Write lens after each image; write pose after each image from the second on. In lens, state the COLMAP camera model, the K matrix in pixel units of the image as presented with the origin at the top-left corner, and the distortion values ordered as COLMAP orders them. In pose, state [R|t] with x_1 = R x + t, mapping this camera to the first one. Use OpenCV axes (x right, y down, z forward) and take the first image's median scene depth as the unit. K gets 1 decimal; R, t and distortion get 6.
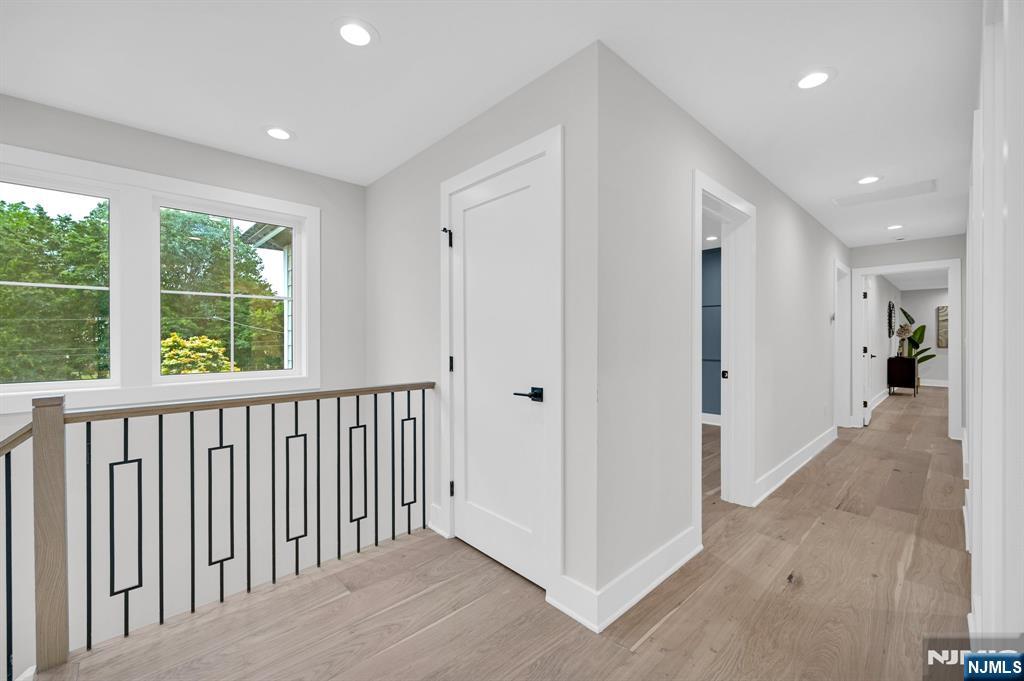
lens RADIAL K [[412.6, 0, 508.0], [0, 412.6, 338.4], [0, 0, 1]] dist [0.002284, 0.000079]
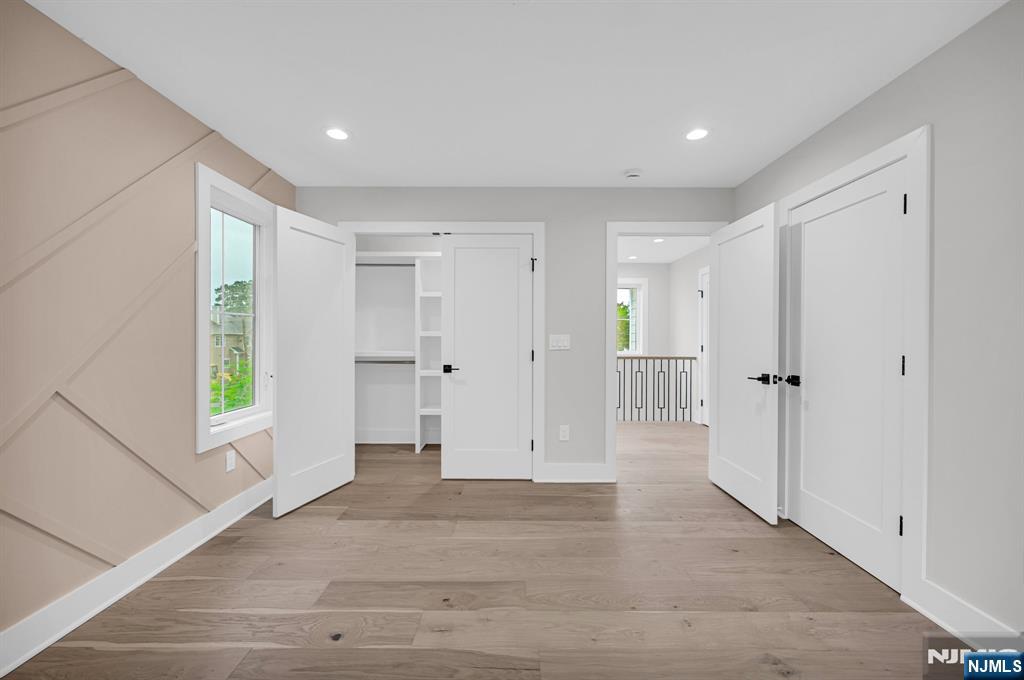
lens RADIAL K [[412.6, 0, 515.9], [0, 412.6, 335.6], [0, 0, 1]] dist [0.002284, 0.000079]
pose [[0.735679, 0.007956, -0.677283, 0.652931], [-0.010614, 0.999944, 0.000218, 0.000223], [0.677247, 0.007028, 0.735722, -1.386782]]
